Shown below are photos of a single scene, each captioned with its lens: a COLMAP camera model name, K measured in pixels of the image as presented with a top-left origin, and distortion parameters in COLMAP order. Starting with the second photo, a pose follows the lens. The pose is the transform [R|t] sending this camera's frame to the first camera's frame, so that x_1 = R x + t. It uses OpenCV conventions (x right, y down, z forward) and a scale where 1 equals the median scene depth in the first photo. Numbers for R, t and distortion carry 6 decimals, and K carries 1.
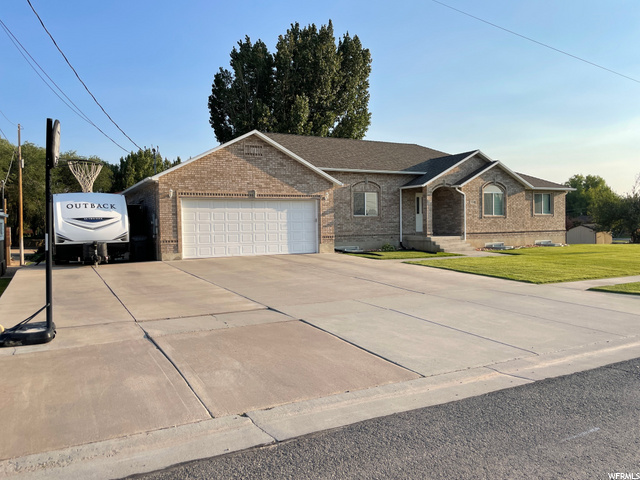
lens RADIAL K [[480.3, 0, 323.2], [0, 480.3, 244.3], [0, 0, 1]] dist [0.106631, -0.147703]
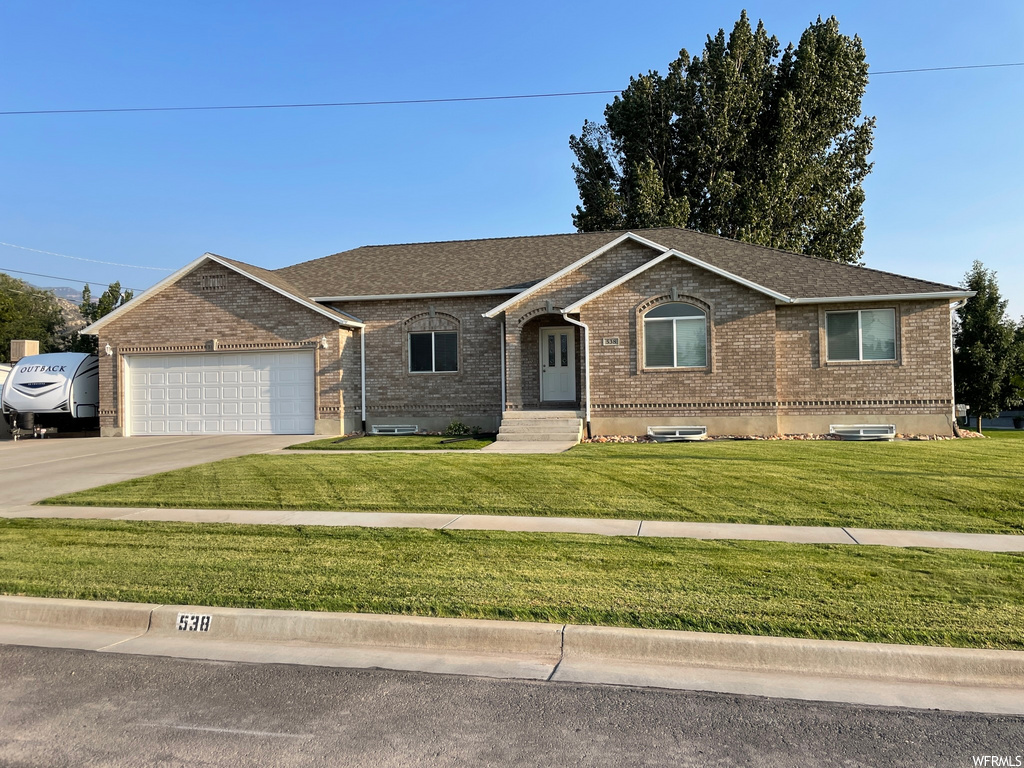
lens RADIAL K [[768.5, 0, 517.2], [0, 768.5, 390.9], [0, 0, 1]] dist [0.106631, -0.147703]
pose [[0.762424, 0.002302, -0.647074, 0.775507], [-0.017827, 0.999689, -0.017448, -0.023468], [0.646832, 0.024838, 0.762228, 0.372135]]
